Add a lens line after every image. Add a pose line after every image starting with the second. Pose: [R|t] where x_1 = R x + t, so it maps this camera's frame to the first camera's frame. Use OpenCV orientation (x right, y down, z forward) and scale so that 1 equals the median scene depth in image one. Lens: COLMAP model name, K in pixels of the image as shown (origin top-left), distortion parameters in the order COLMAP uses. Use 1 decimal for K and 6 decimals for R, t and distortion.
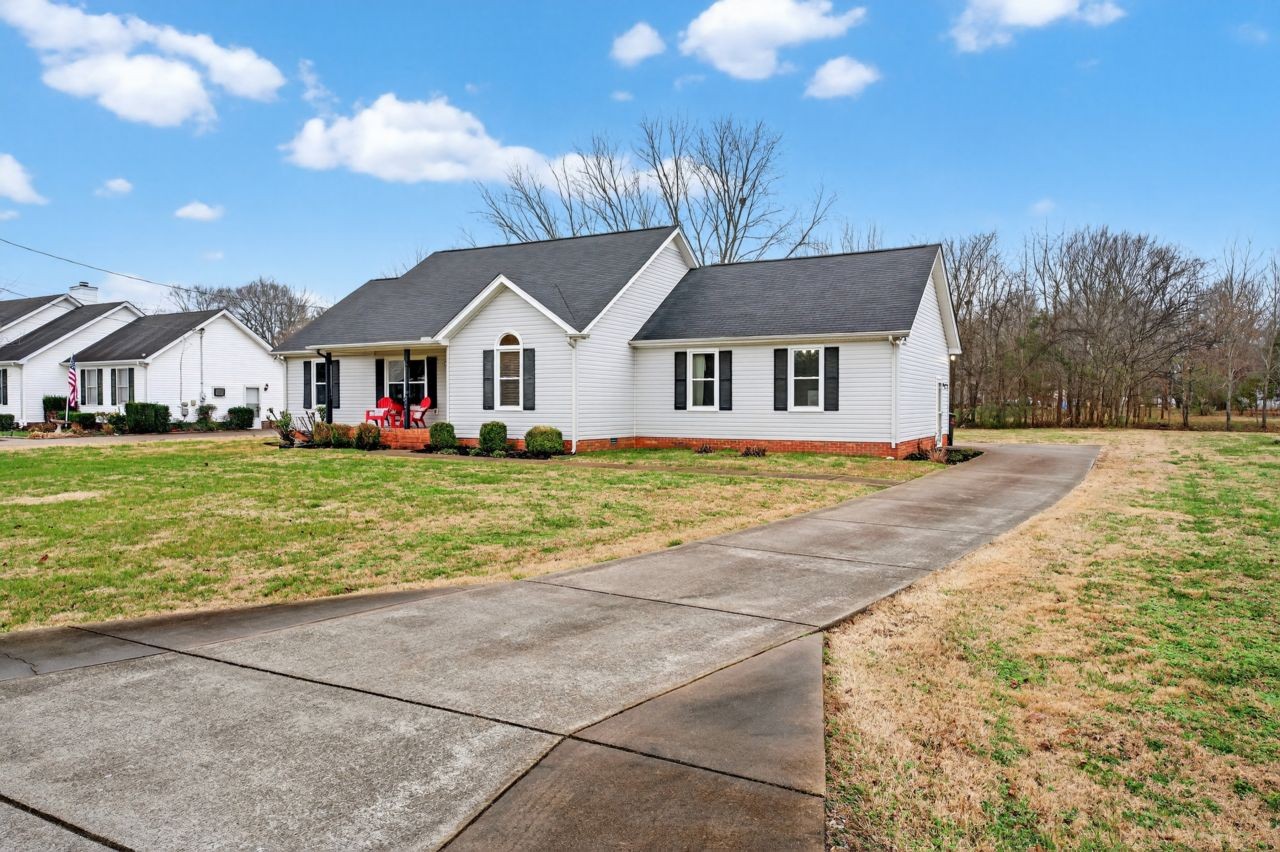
lens RADIAL K [[1054.5, 0, 640.0], [0, 1054.5, 426.0], [0, 0, 1]] dist [0.002571, 0.001919]
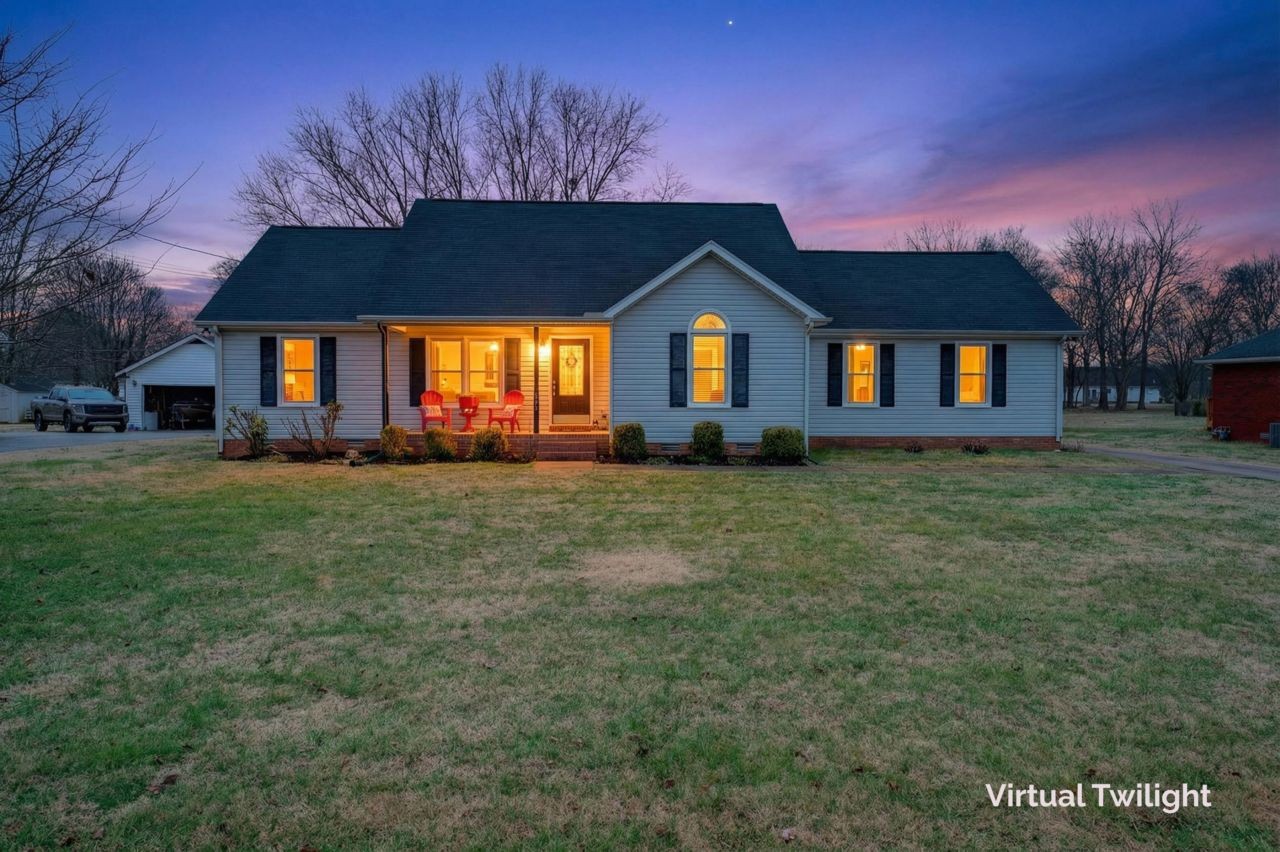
lens RADIAL K [[1054.5, 0, 640.0], [0, 1054.5, 426.0], [0, 0, 1]] dist [0.002571, 0.001919]
pose [[0.780787, -0.016260, 0.624586, -0.692687], [0.012749, 0.999868, 0.010093, -0.010030], [-0.624667, 0.000082, 0.780891, 0.406533]]
